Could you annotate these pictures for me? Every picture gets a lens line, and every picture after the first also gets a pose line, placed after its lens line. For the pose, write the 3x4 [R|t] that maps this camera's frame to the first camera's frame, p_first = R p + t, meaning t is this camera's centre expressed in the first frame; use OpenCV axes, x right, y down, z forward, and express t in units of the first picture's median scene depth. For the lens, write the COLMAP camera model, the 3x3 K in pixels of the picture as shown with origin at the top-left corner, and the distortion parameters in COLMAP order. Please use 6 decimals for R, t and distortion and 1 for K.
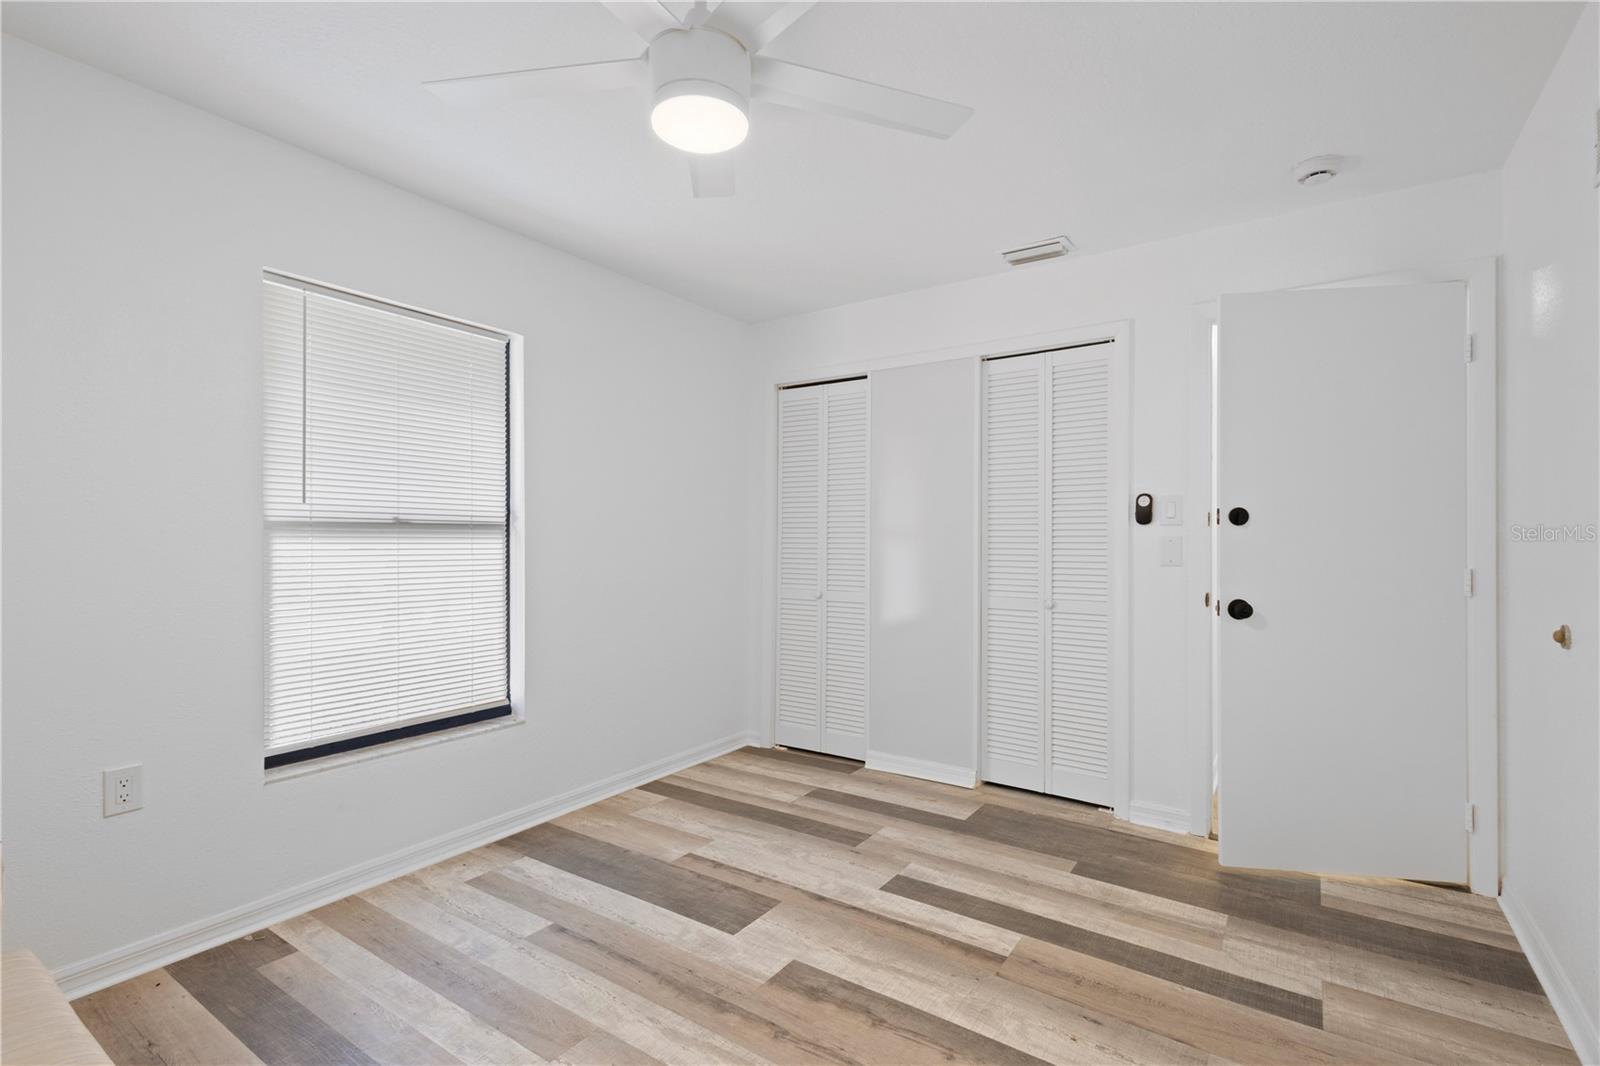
lens RADIAL K [[739.7, 0, 799.5], [0, 739.7, 535.8], [0, 0, 1]] dist [0.011227, -0.003044]
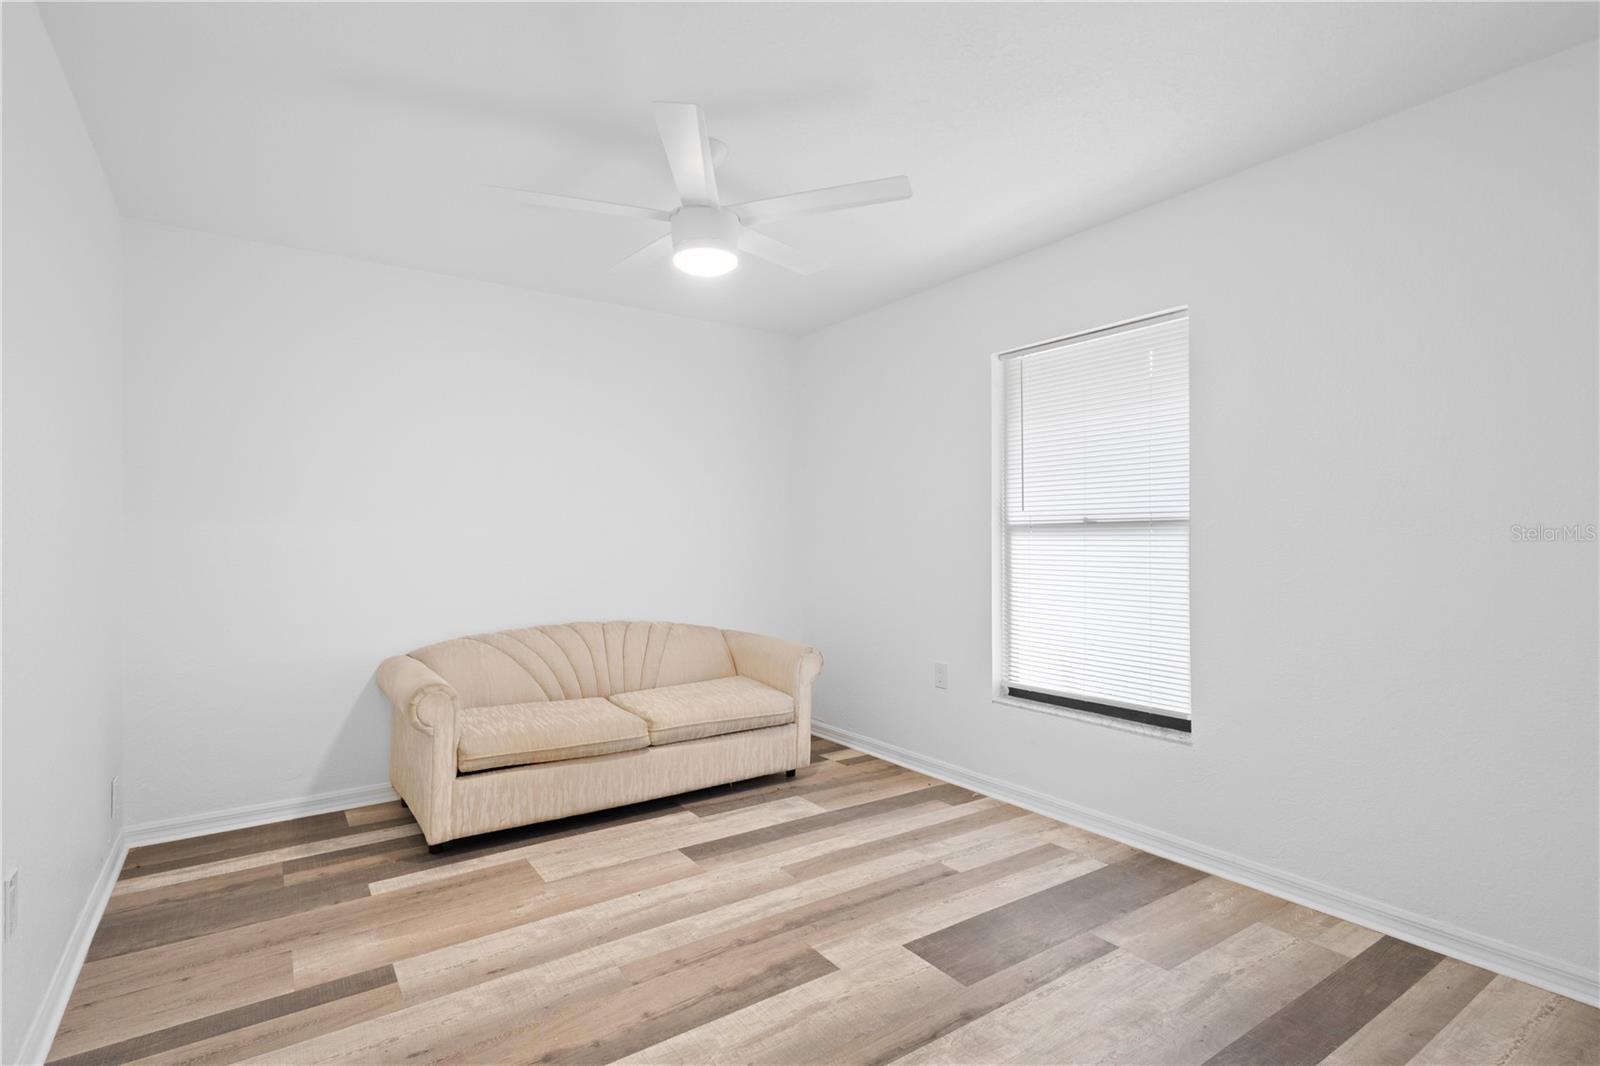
lens RADIAL K [[779.8, 0, 801.9], [0, 779.8, 534.5], [0, 0, 1]] dist [0.001958, 0.001008]
pose [[-0.355319, -0.005545, -0.934729, 0.776531], [0.004469, 0.999961, -0.007631, 0.008758], [0.934734, -0.006889, -0.355281, 1.060269]]
